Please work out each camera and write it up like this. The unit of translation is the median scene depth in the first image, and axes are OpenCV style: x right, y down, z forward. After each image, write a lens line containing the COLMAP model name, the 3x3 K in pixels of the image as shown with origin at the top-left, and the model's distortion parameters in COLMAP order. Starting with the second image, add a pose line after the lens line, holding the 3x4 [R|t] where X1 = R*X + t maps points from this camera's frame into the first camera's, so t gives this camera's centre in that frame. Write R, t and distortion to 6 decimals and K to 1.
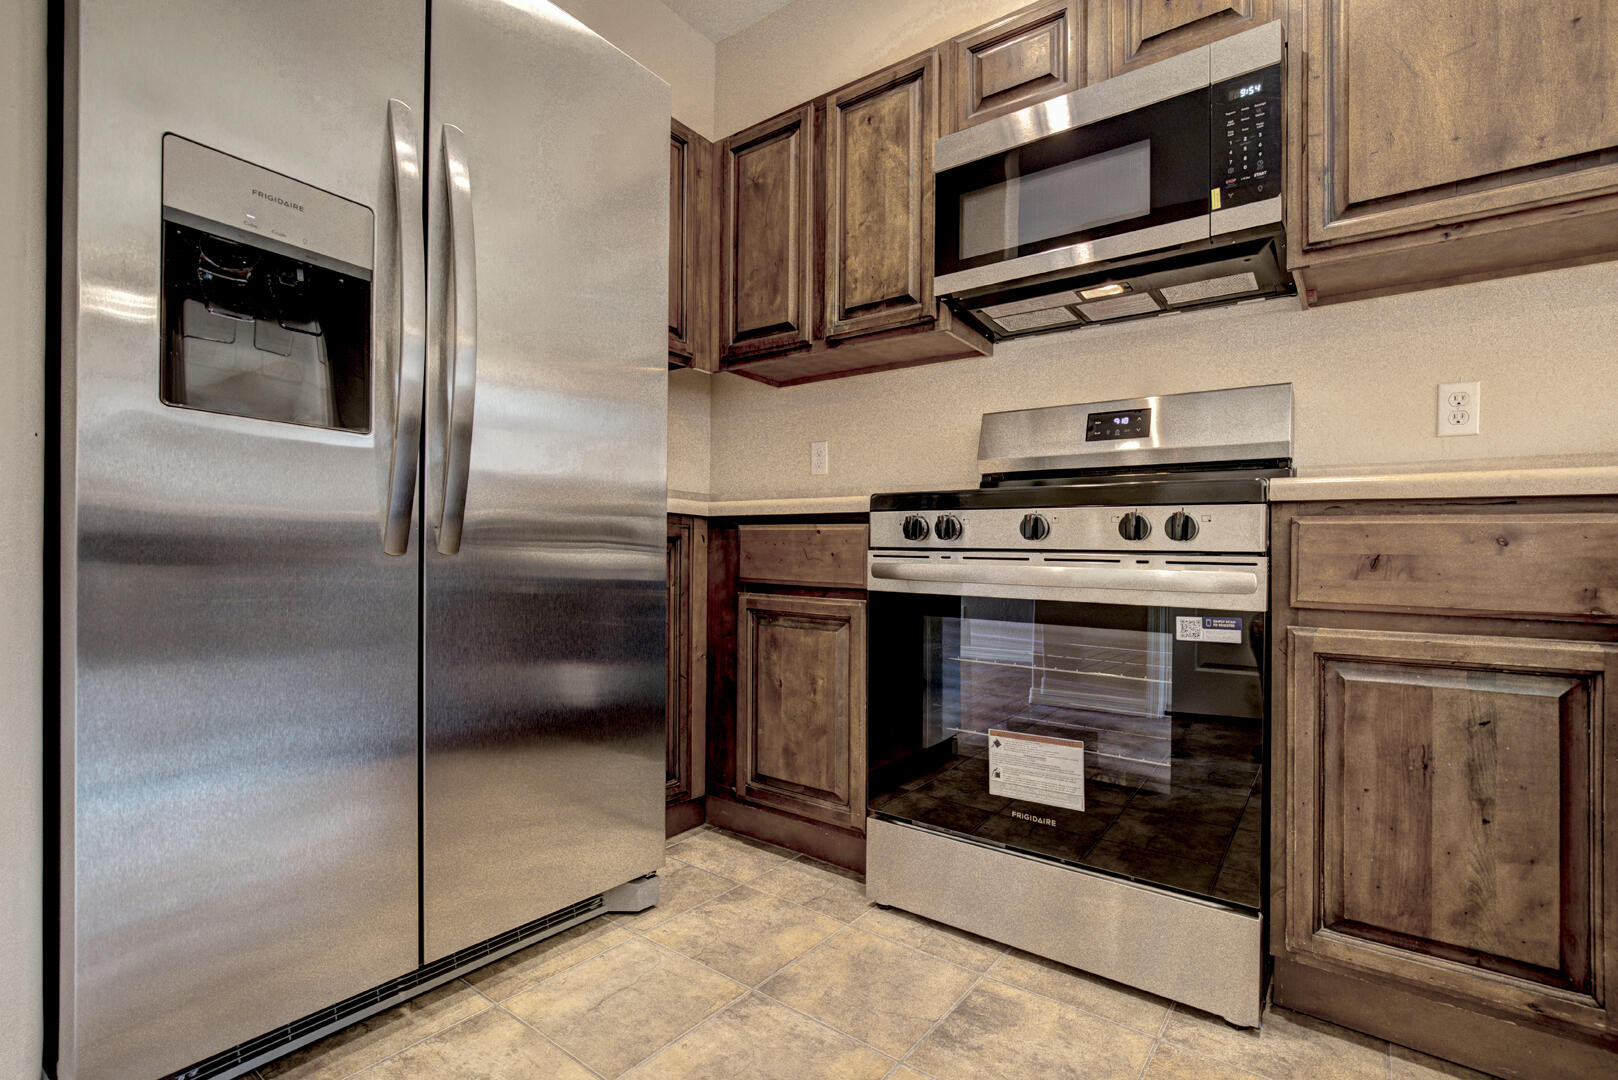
lens RADIAL K [[760.4, 0, 855.4], [0, 760.4, 576.6], [0, 0, 1]] dist [-0.014812, -0.000191]
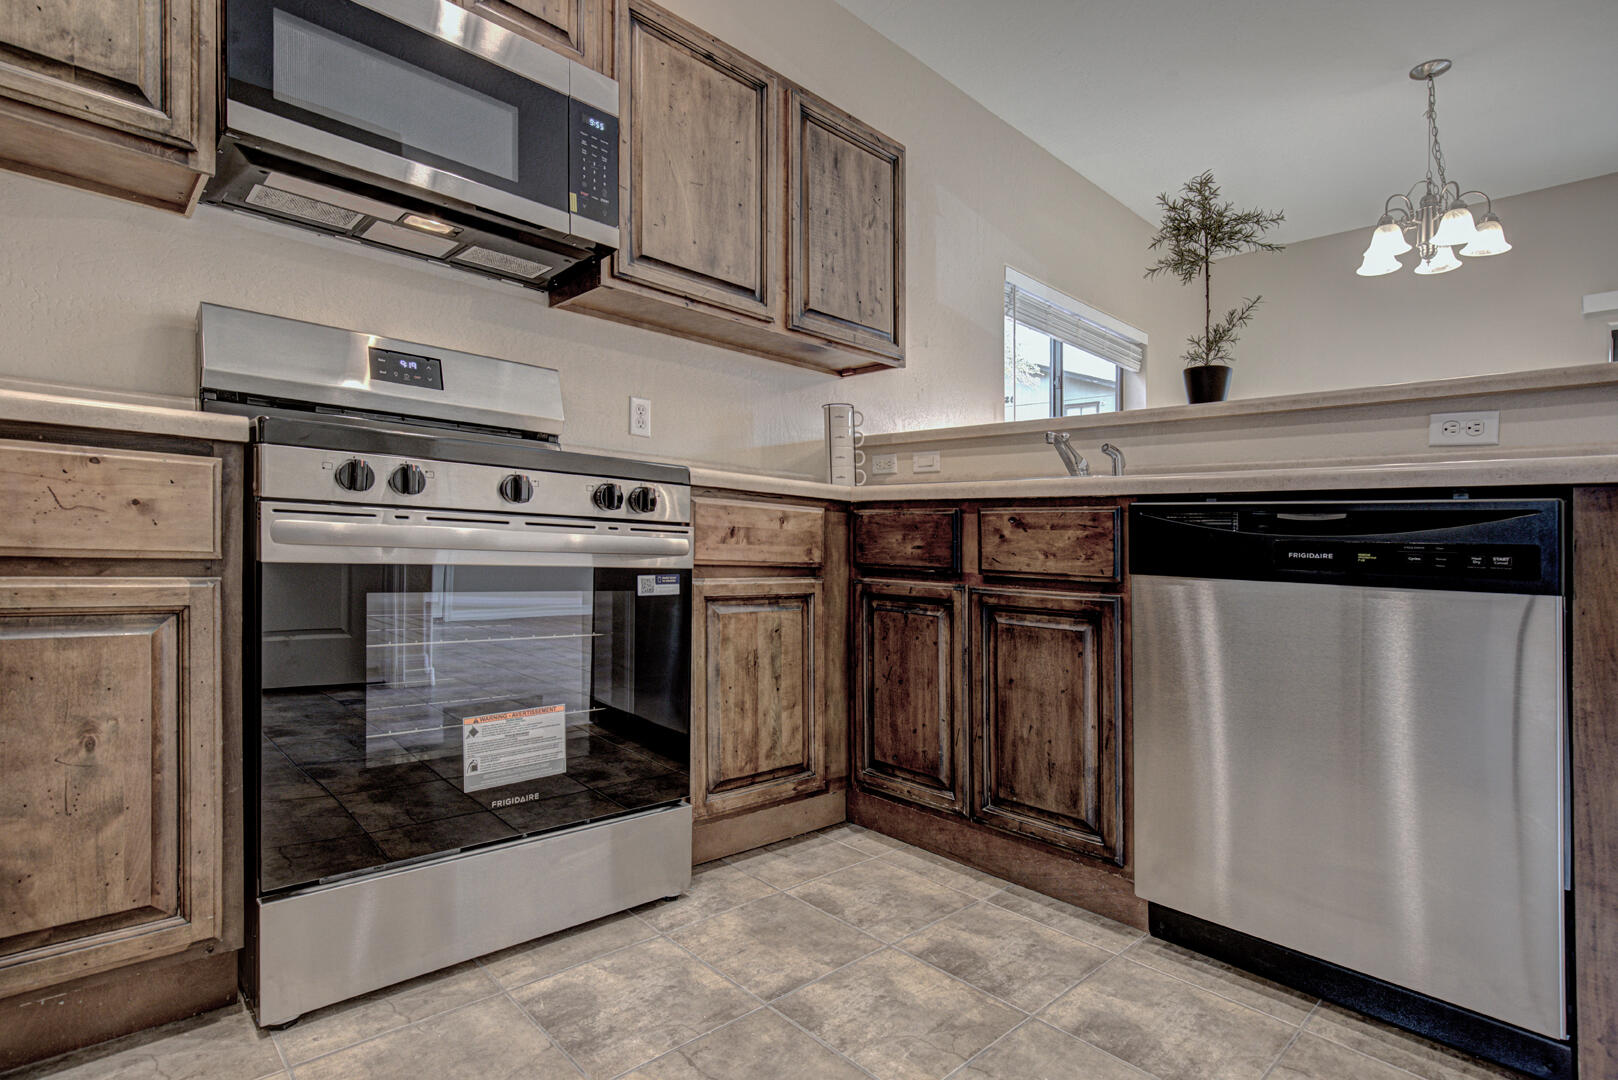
lens RADIAL K [[783.3, 0, 812.9], [0, 783.3, 517.0], [0, 0, 1]] dist [-0.005242, -0.000422]
pose [[0.185359, 0.017537, 0.982514, -0.559742], [-0.019541, 0.999709, -0.014157, -0.020712], [-0.982477, -0.016575, 0.185647, 0.400793]]
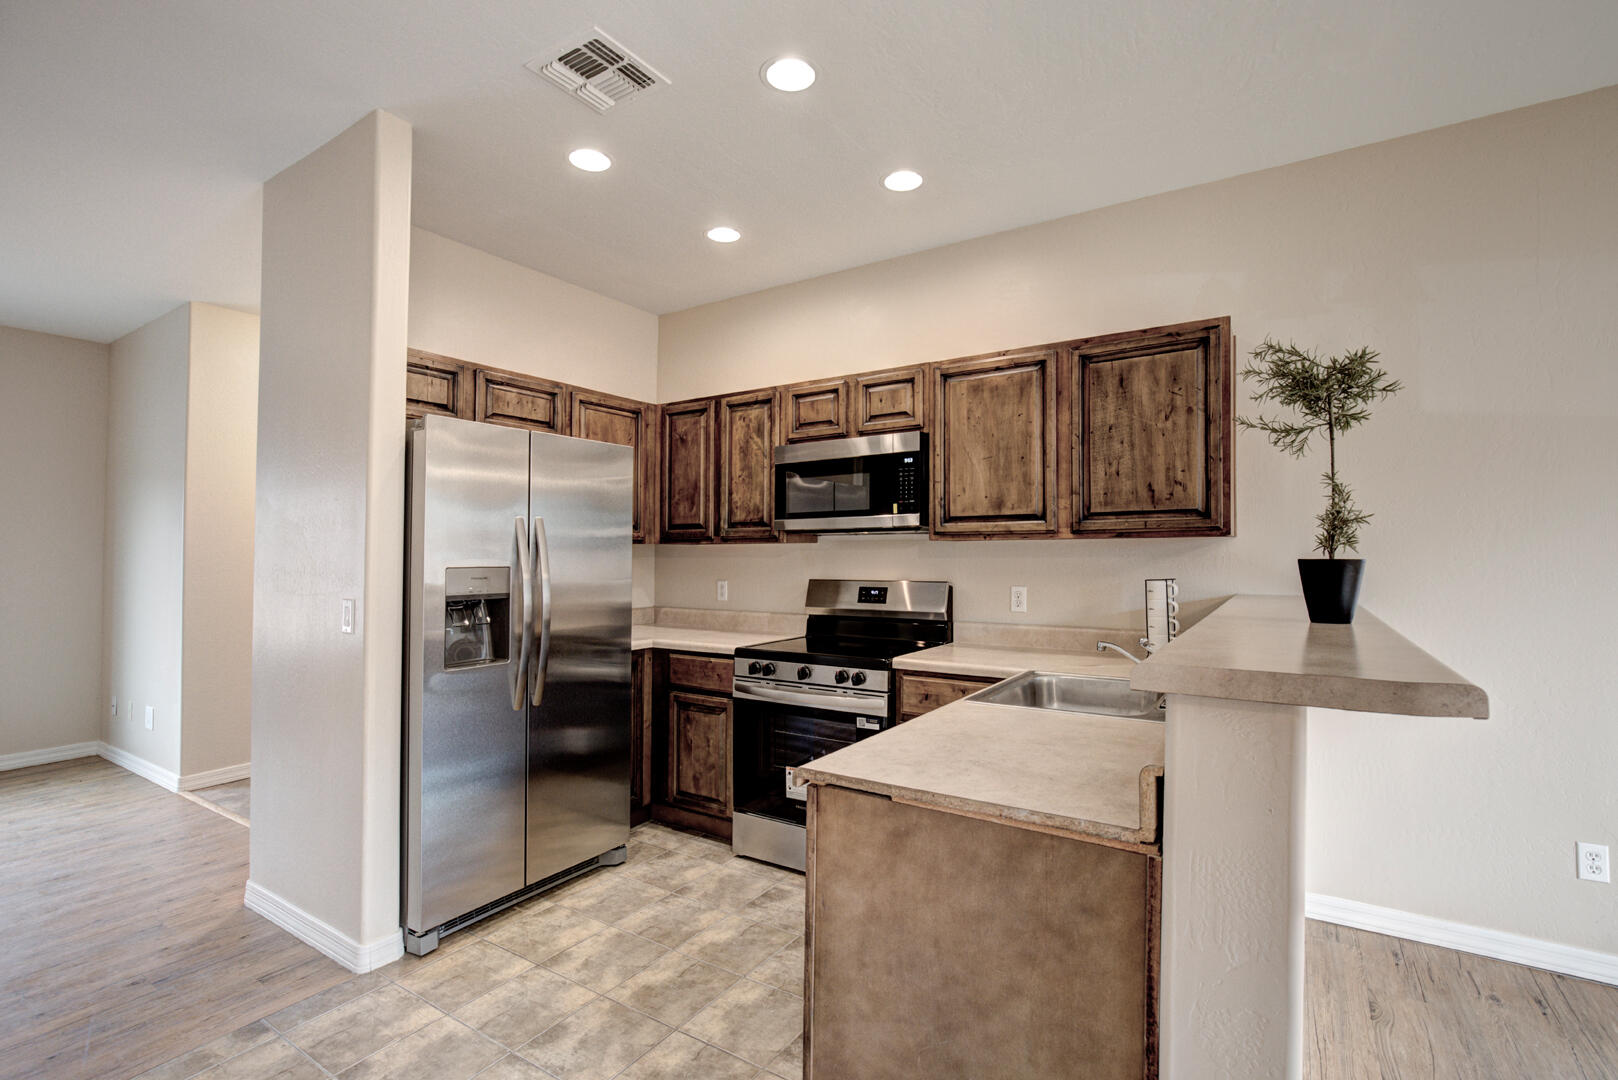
lens RADIAL K [[772.2, 0, 887.4], [0, 772.2, 510.1], [0, 0, 1]] dist [-0.004004, -0.000727]
pose [[0.995062, -0.011425, 0.098595, 0.225826], [0.017793, 0.997794, -0.063956, -0.335732], [-0.097647, 0.065394, 0.993070, -1.102065]]
